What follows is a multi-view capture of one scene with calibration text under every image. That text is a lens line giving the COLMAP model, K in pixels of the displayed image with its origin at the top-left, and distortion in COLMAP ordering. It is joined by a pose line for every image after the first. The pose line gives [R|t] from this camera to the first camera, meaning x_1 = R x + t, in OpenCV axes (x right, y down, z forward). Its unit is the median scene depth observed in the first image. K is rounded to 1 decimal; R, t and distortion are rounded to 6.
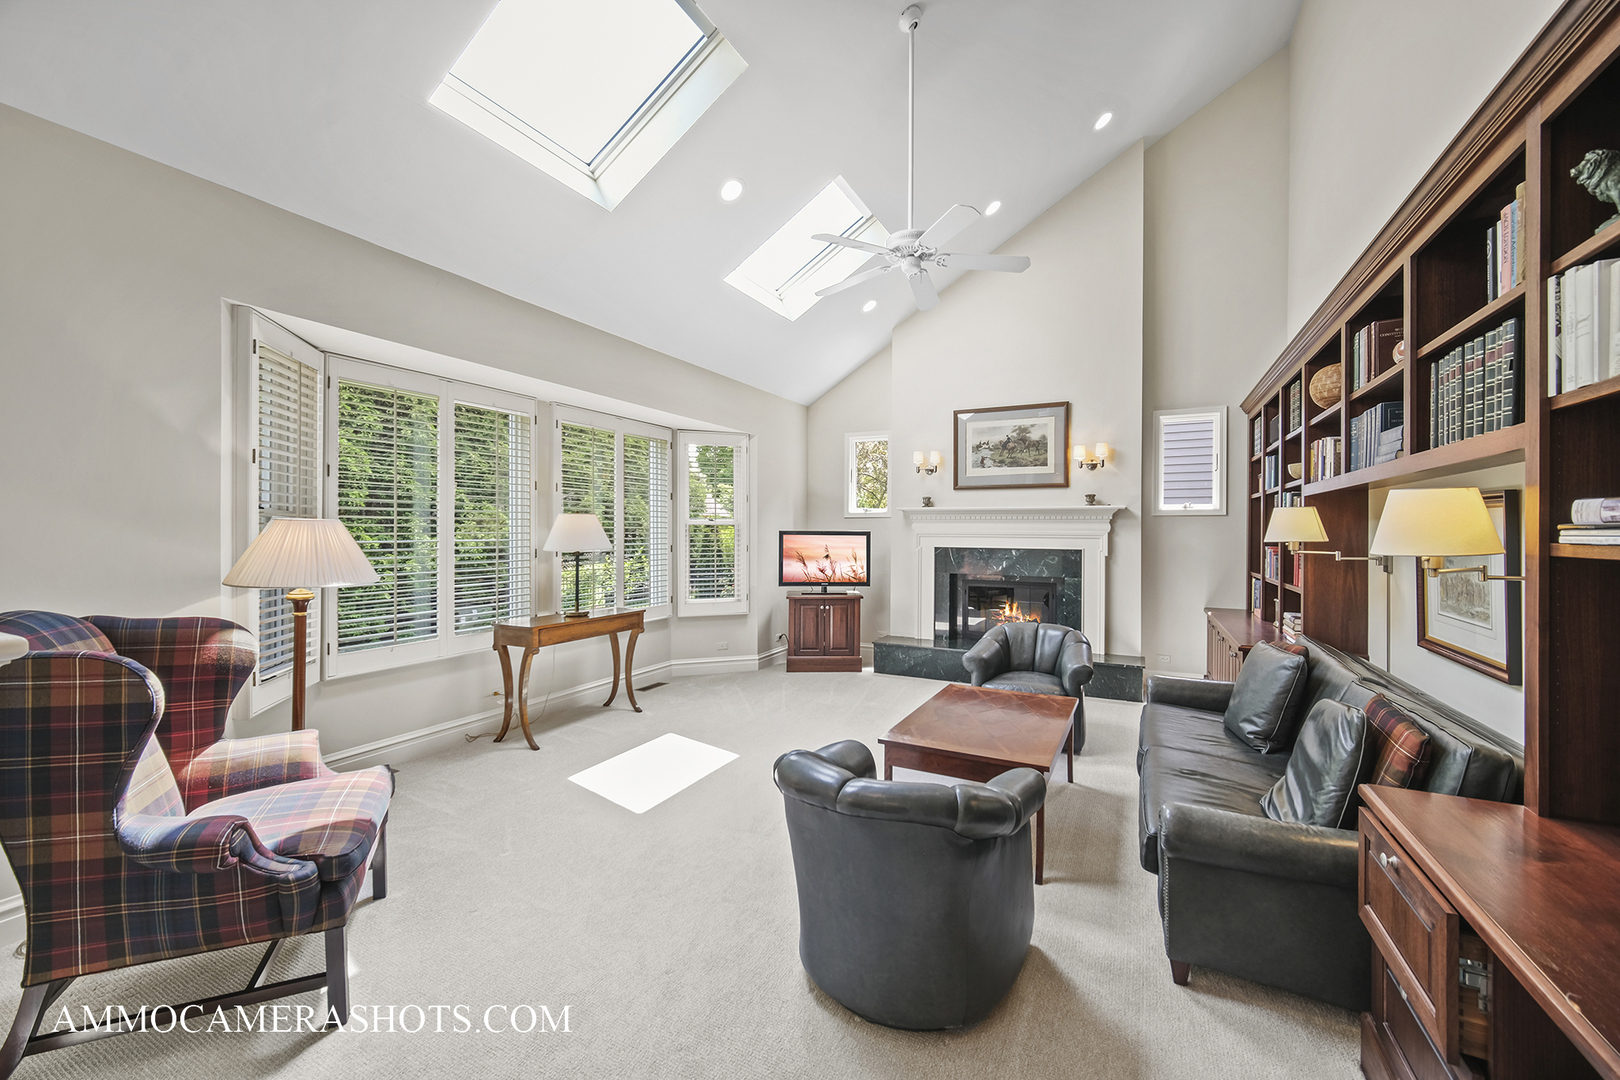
lens RADIAL K [[639.9, 0, 815.2], [0, 639.9, 533.8], [0, 0, 1]] dist [-0.011423, 0.001911]
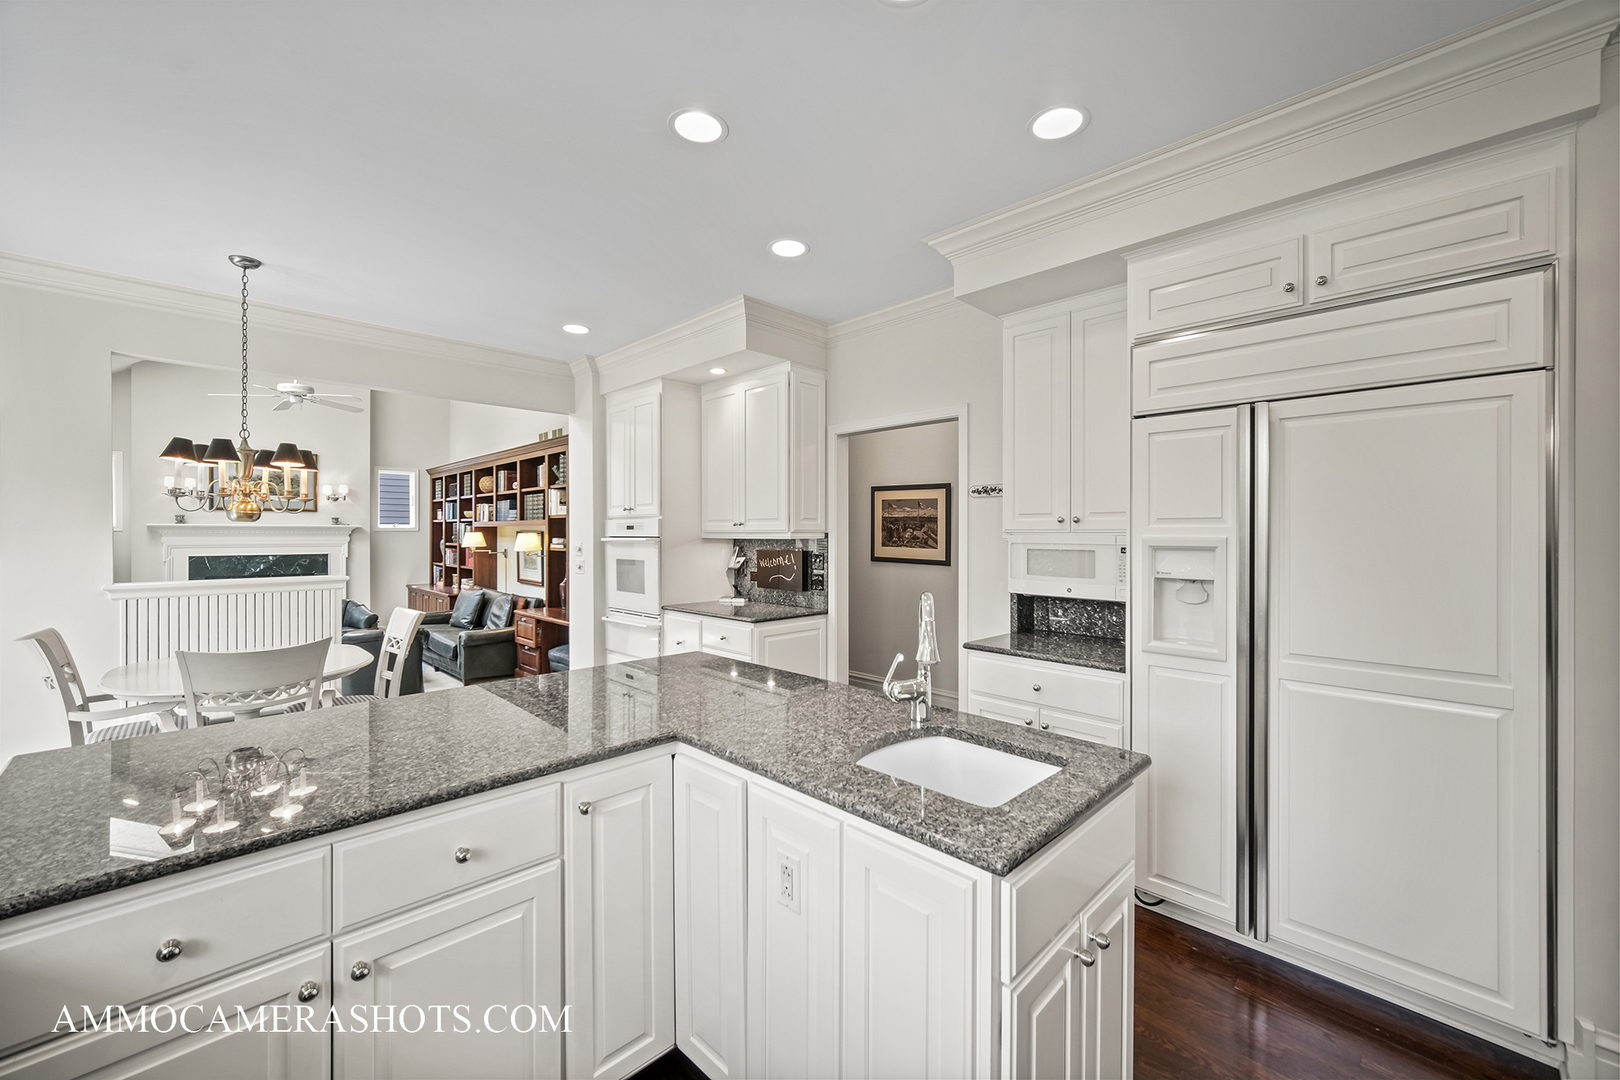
lens RADIAL K [[639.9, 0, 829.7], [0, 639.9, 528.2], [0, 0, 1]] dist [-0.011423, 0.001911]
pose [[0.299865, -0.000874, 0.953981, -0.675301], [0.007552, 0.999970, -0.001458, -0.025280], [-0.953952, 0.007641, 0.299863, -0.594662]]
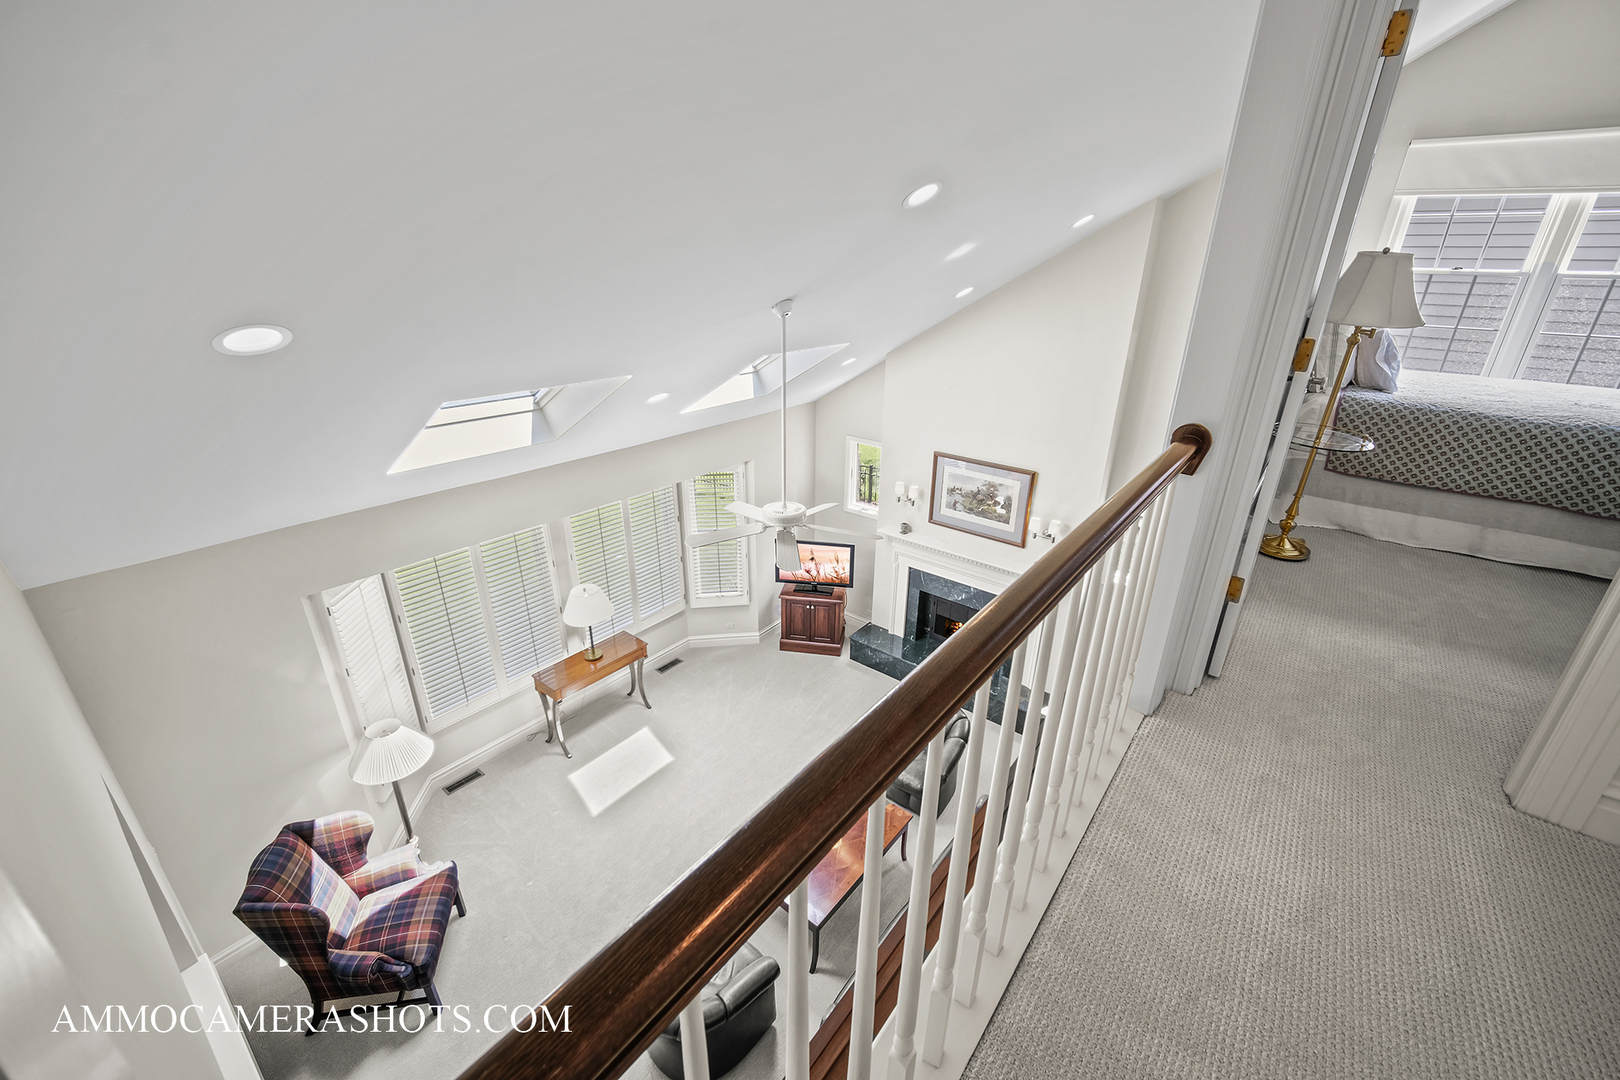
lens RADIAL K [[639.9, 0, 806.1], [0, 639.9, 541.8], [0, 0, 1]] dist [-0.011423, 0.001911]
pose [[0.978795, 0.087167, -0.185373, 0.243631], [-0.010121, 0.924419, 0.381244, -0.504360], [0.204594, -0.371283, 0.905699, -0.043202]]
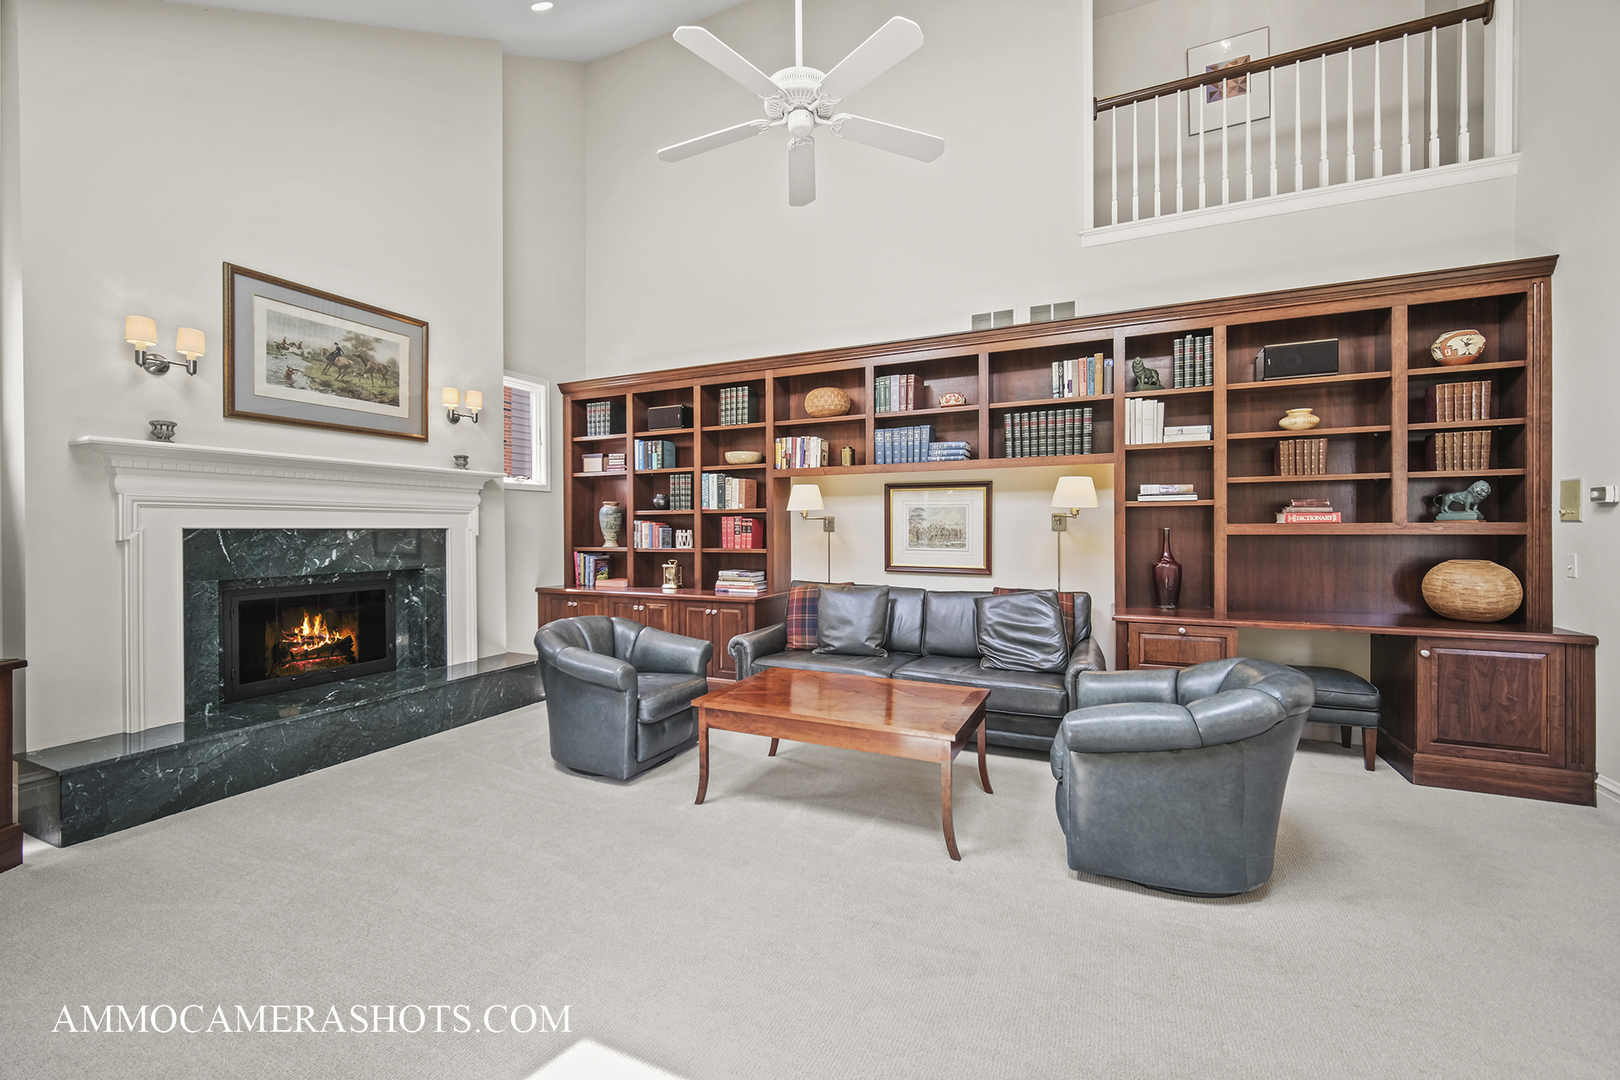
lens RADIAL K [[639.9, 0, 821.3], [0, 639.9, 530.4], [0, 0, 1]] dist [-0.011423, 0.001911]
pose [[-0.052681, -0.006904, 0.998588, -0.354806], [0.009868, 0.999924, 0.007434, 0.026306], [-0.998563, 0.010246, -0.052608, 0.616259]]
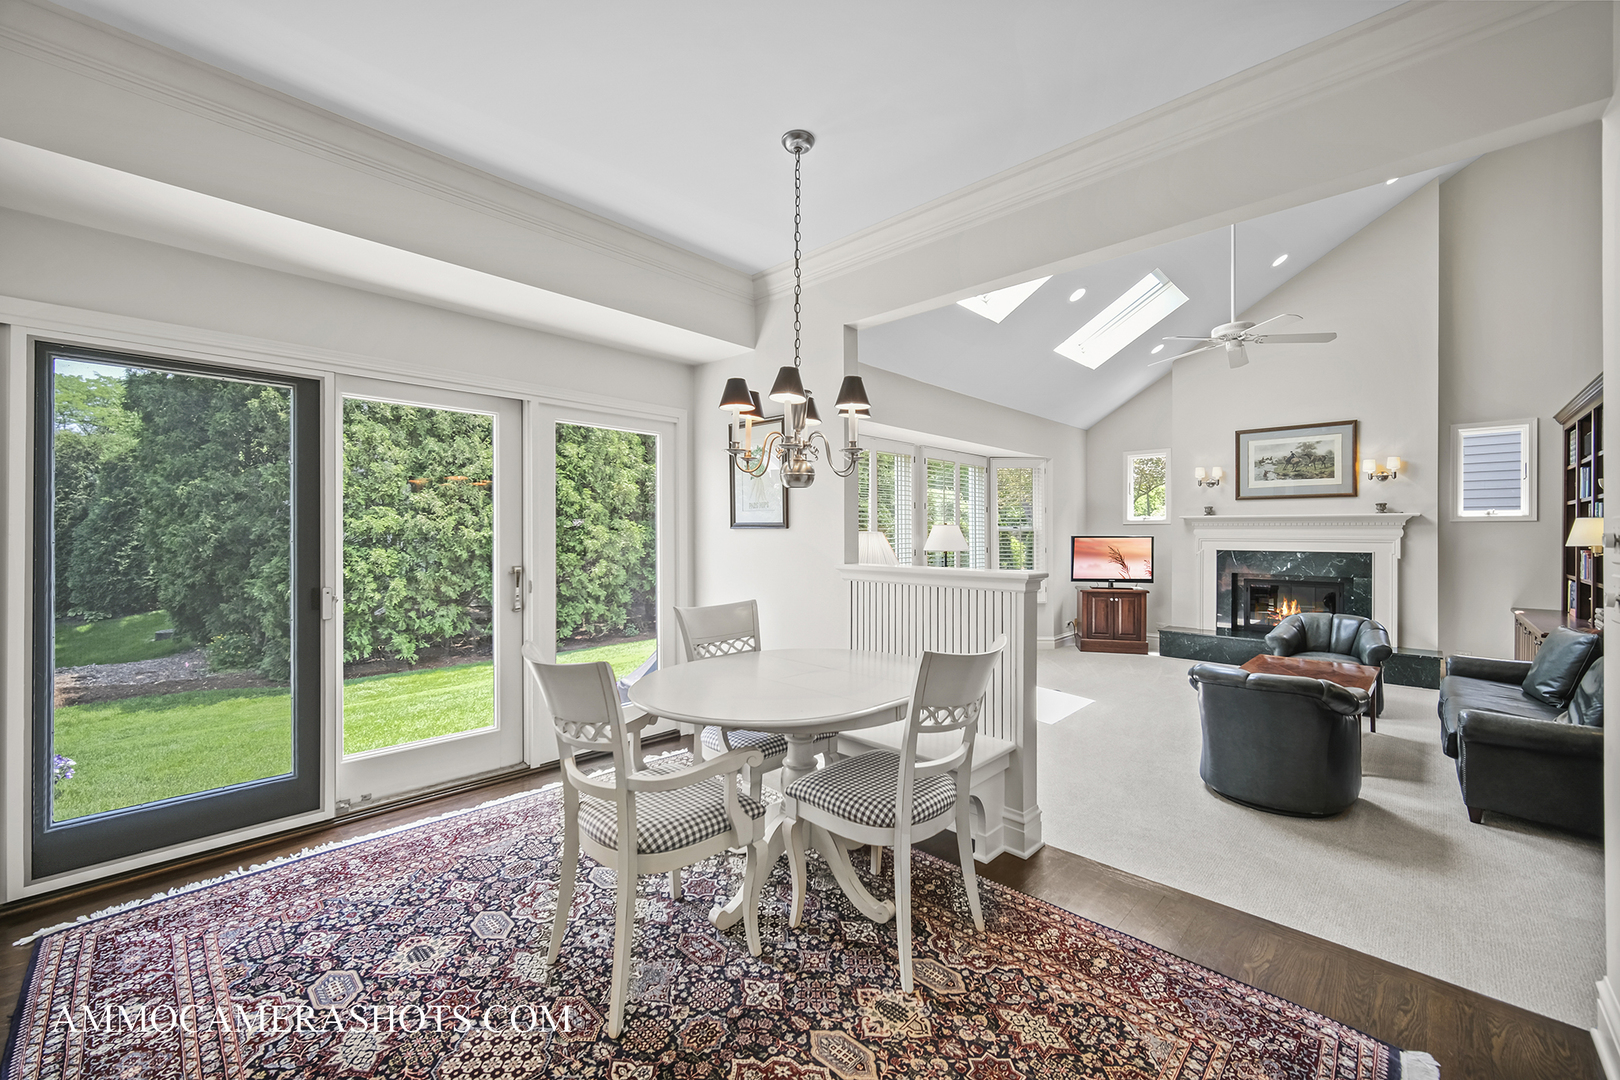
lens RADIAL K [[639.9, 0, 813.5], [0, 639.9, 535.3], [0, 0, 1]] dist [-0.011423, 0.001911]
pose [[0.955095, -0.002269, -0.296290, -0.188265], [0.001389, 0.999994, -0.003182, -0.003468], [0.296296, 0.002628, 0.955093, -0.352877]]
